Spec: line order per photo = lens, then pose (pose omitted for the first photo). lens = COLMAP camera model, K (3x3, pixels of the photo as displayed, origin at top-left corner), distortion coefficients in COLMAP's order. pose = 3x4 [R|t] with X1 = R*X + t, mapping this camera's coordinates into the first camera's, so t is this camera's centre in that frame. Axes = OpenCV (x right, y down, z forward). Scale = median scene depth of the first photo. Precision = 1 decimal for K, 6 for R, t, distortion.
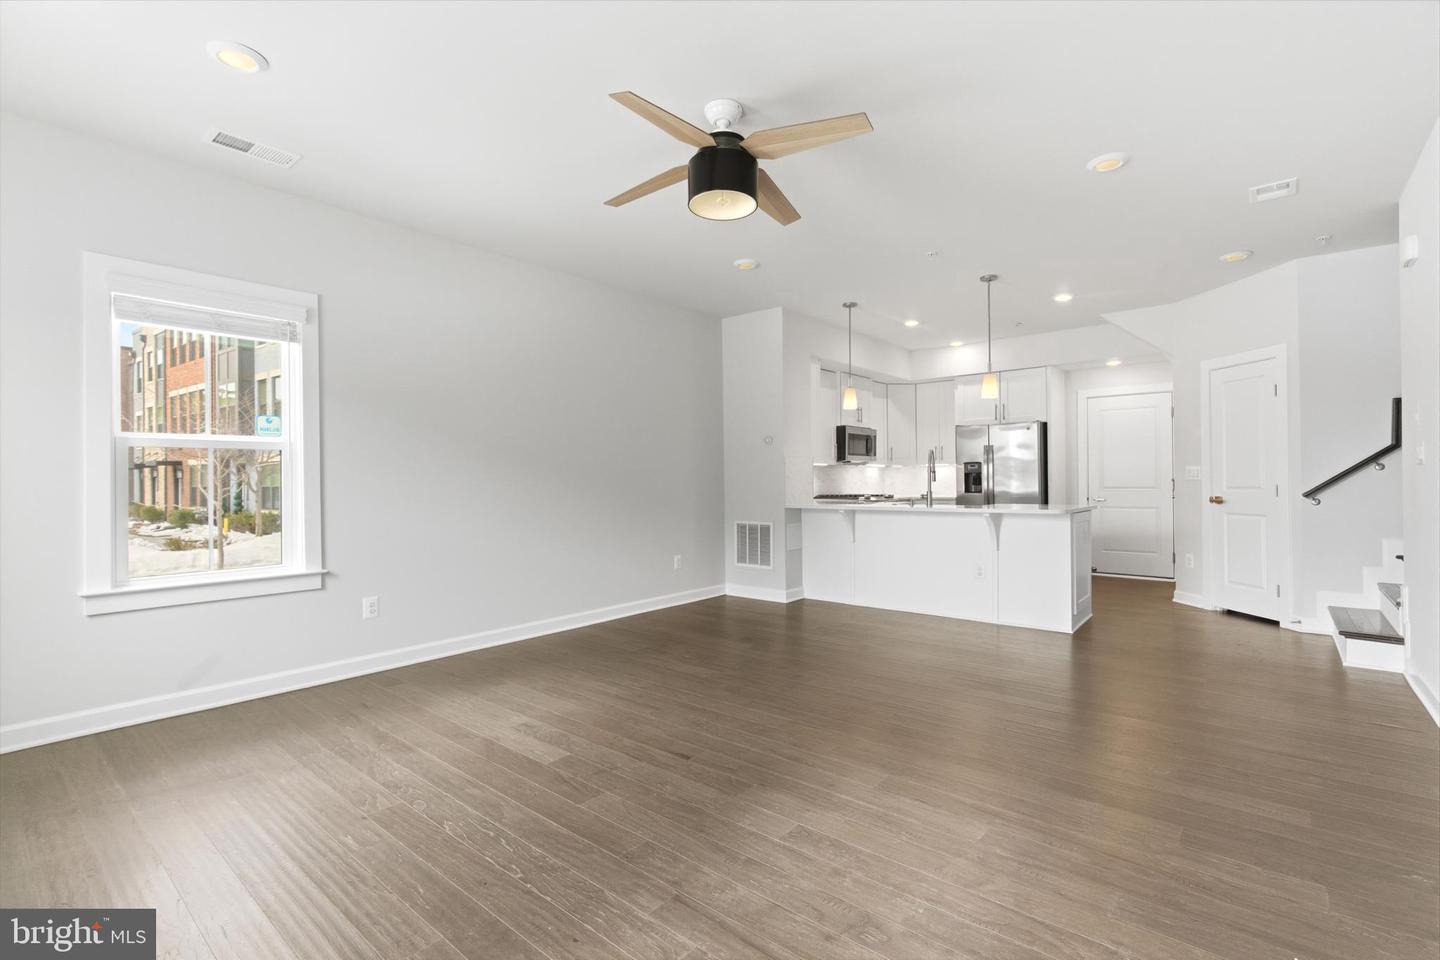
lens RADIAL K [[654.2, 0, 720.6], [0, 654.2, 479.9], [0, 0, 1]] dist [0.000600, -0.000713]
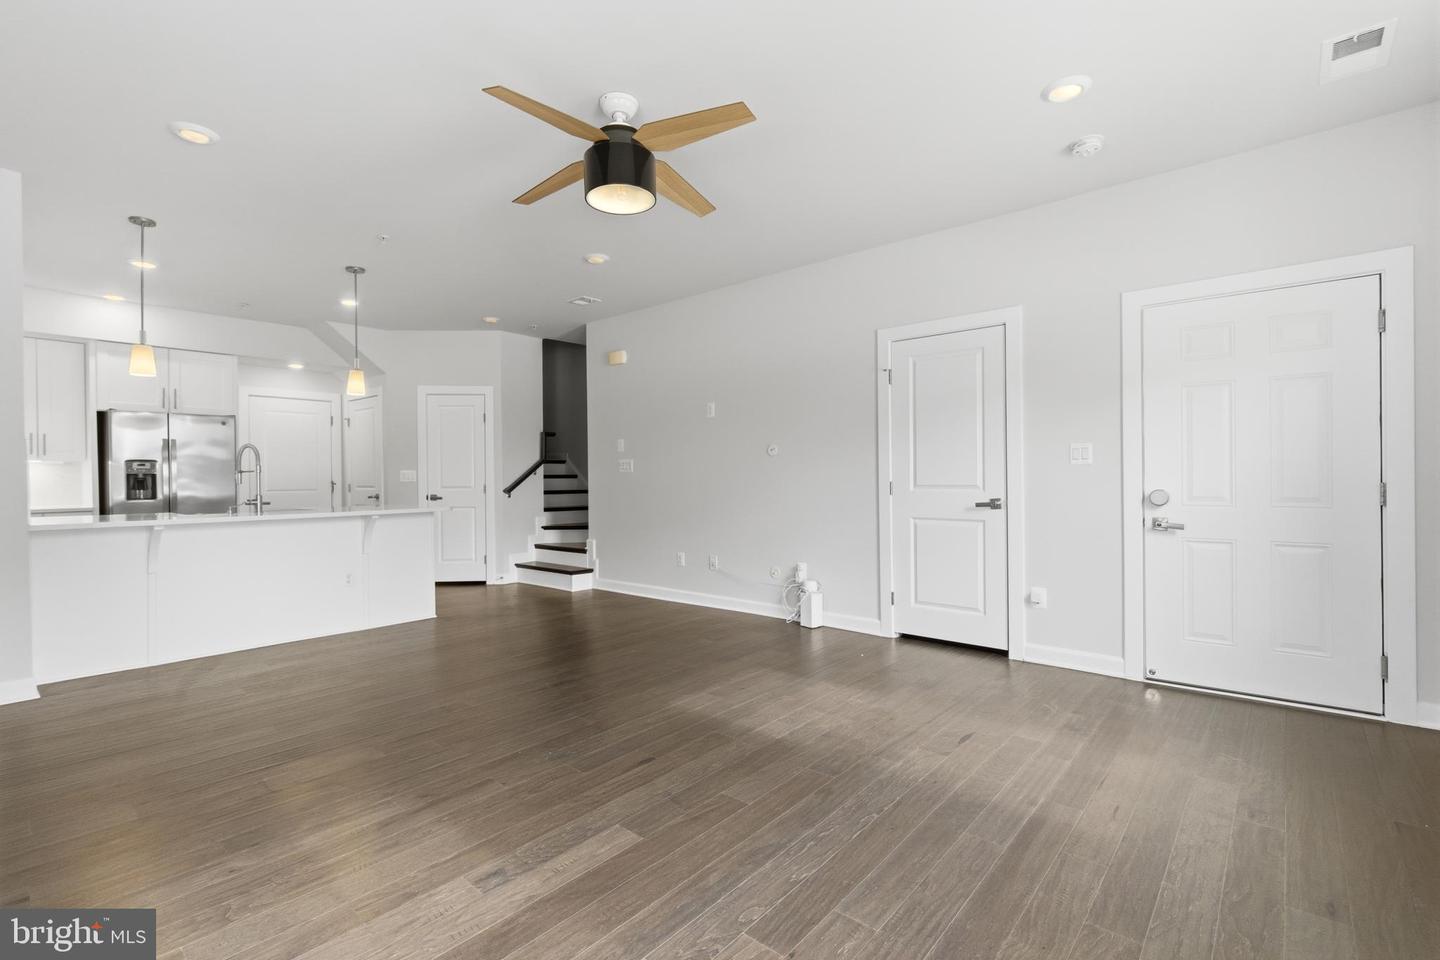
lens RADIAL K [[654.2, 0, 720.8], [0, 654.2, 480.3], [0, 0, 1]] dist [0.000600, -0.000713]
pose [[0.005122, 0.003140, 0.999982, -0.586819], [0.005988, 0.999977, -0.003171, 0.005684], [-0.999969, 0.006004, 0.005103, 0.504177]]
